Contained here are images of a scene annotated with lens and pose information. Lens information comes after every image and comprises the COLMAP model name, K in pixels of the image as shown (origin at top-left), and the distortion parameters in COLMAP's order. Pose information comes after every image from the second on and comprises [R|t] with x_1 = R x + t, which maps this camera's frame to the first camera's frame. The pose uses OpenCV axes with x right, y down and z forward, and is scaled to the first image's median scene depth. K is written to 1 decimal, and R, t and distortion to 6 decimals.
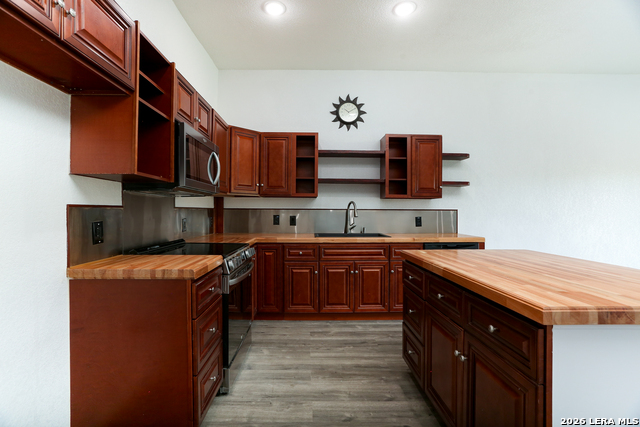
lens RADIAL K [[308.2, 0, 313.3], [0, 308.2, 213.6], [0, 0, 1]] dist [-0.046062, 0.025124]
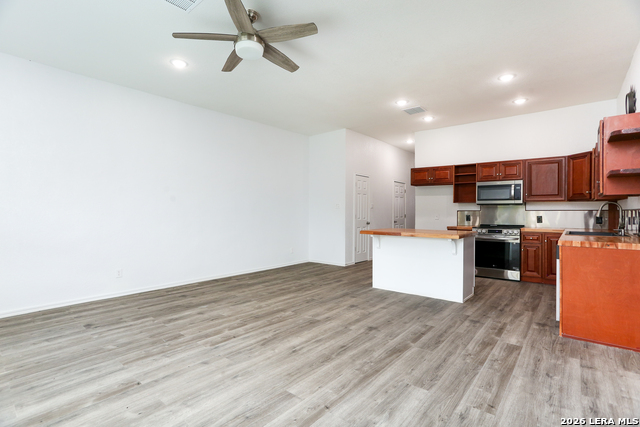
lens RADIAL K [[308.2, 0, 313.3], [0, 308.2, 213.6], [0, 0, 1]] dist [-0.046062, 0.025124]
pose [[-0.662295, -0.001626, -0.749242, 1.545675], [-0.008908, 0.999944, 0.005704, 0.003006], [0.749191, 0.010452, -0.662272, 0.954690]]
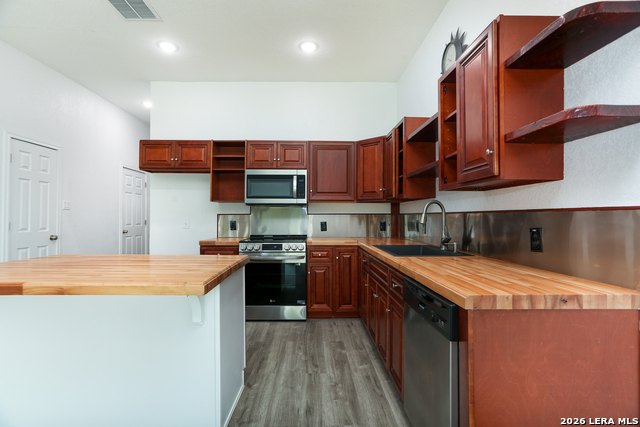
lens RADIAL K [[308.2, 0, 313.3], [0, 308.2, 213.6], [0, 0, 1]] dist [-0.046062, 0.025124]
pose [[-0.004648, -0.014332, -0.999886, 0.802747], [-0.006502, 0.999877, -0.014302, 0.000598], [0.999968, 0.006435, -0.004741, 0.768100]]
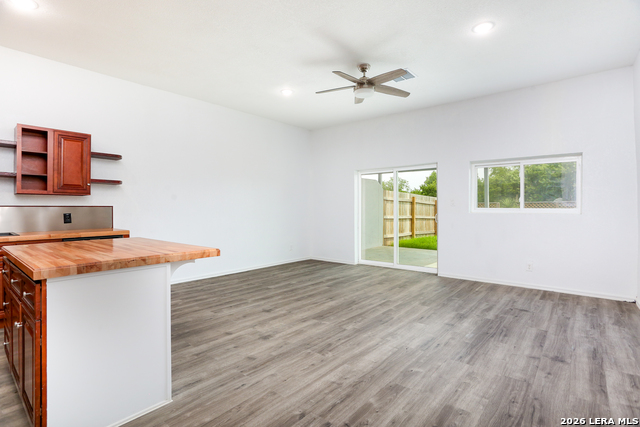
lens RADIAL K [[317.7, 0, 314.3], [0, 317.7, 208.8], [0, 0, 1]] dist [-0.040712, 0.000909]
pose [[0.662445, -0.006222, 0.749085, 0.135032], [0.011118, 0.999937, -0.001526, 0.006872], [-0.749028, 0.009339, 0.662473, -0.272042]]
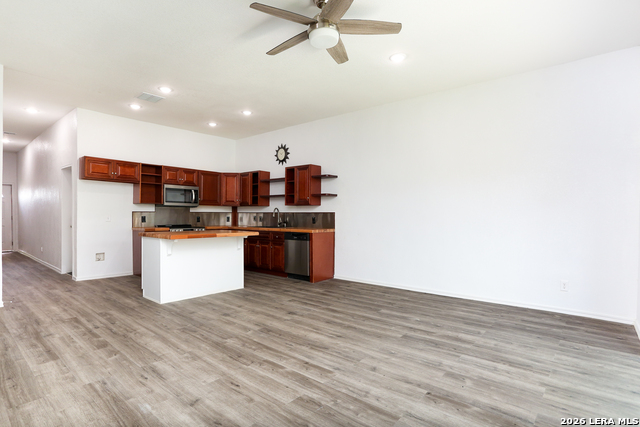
lens RADIAL K [[335.6, 0, 314.2], [0, 335.6, 216.2], [0, 0, 1]] dist [-0.046686, 0.018087]
pose [[0.744213, 0.000292, -0.667943, 1.578405], [-0.005890, 0.999964, -0.006125, 0.017947], [0.667917, 0.008493, 0.744188, -0.257508]]
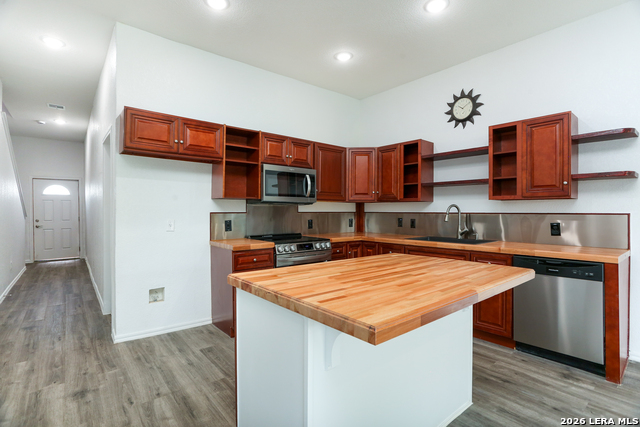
lens RADIAL K [[317.7, 0, 314.3], [0, 317.7, 208.8], [0, 0, 1]] dist [-0.040712, 0.000909]
pose [[0.613685, -0.009346, -0.789495, 0.629738], [-0.005128, 0.999862, -0.015823, -0.009537], [0.789534, 0.013759, 0.613553, 0.069811]]
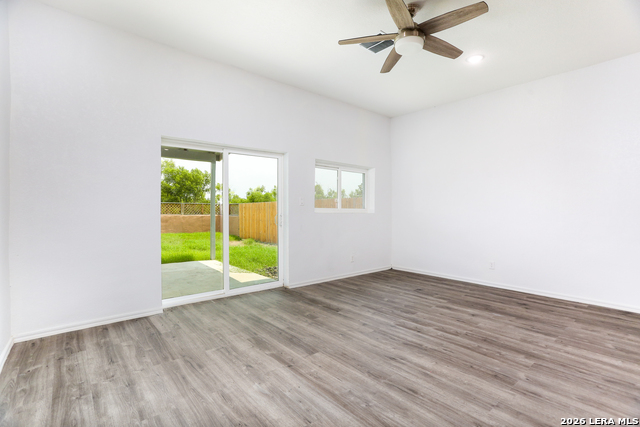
lens RADIAL K [[308.2, 0, 313.3], [0, 308.2, 213.6], [0, 0, 1]] dist [-0.046062, 0.025124]
pose [[-0.631749, -0.018601, 0.774950, 0.641924], [-0.001098, 0.999733, 0.023101, 0.004670], [-0.775172, 0.013743, -0.631601, 0.990626]]
